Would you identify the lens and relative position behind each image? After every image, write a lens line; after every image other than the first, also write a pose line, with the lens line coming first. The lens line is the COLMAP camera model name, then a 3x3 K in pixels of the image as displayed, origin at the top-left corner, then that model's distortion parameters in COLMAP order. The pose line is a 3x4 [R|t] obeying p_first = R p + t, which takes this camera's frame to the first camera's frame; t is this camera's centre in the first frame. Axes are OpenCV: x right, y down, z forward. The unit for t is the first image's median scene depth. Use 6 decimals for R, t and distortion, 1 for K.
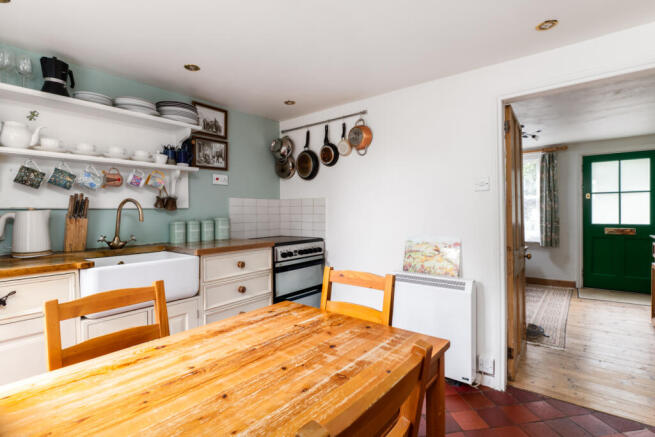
lens RADIAL K [[316.5, 0, 328.5], [0, 316.5, 217.1], [0, 0, 1]] dist [-0.005918, -0.000005]
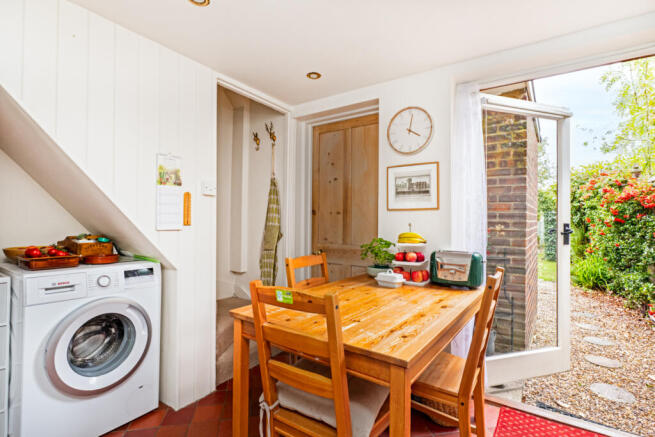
lens RADIAL K [[316.5, 0, 326.2], [0, 316.5, 215.8], [0, 0, 1]] dist [-0.005918, -0.000005]
pose [[-0.998539, -0.003396, -0.053936, 0.027255], [-0.003769, 0.999970, 0.006819, -0.000176], [0.053912, 0.007013, -0.998521, 0.969940]]
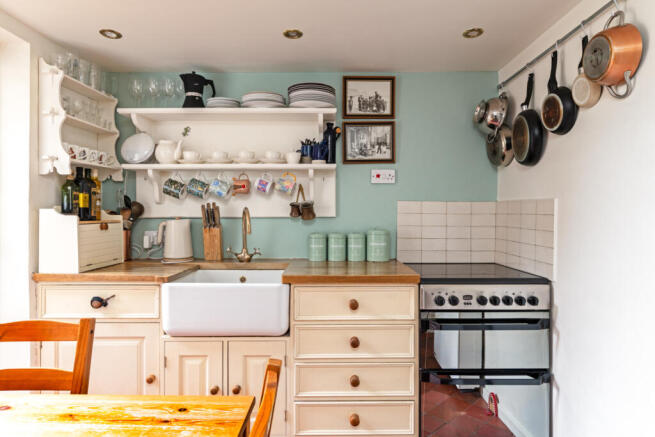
lens RADIAL K [[380.2, 0, 327.7], [0, 380.2, 216.1], [0, 0, 1]] dist [-0.008901, 0.000709]
pose [[0.621723, 0.016712, -0.783059, 0.287497], [-0.020348, 0.999780, 0.005181, -0.036222], [0.782973, 0.012713, 0.621926, 0.426093]]
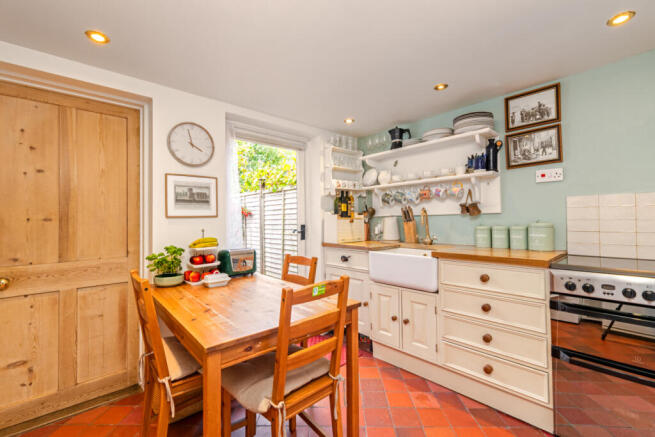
lens RADIAL K [[281.6, 0, 324.3], [0, 281.6, 216.5], [0, 0, 1]] dist [0.001507, 0.000041]
pose [[-0.170890, -0.002950, -0.985286, 0.513578], [-0.004692, 0.999987, -0.002180, -0.013545], [0.985279, 0.004251, -0.170902, 0.648983]]
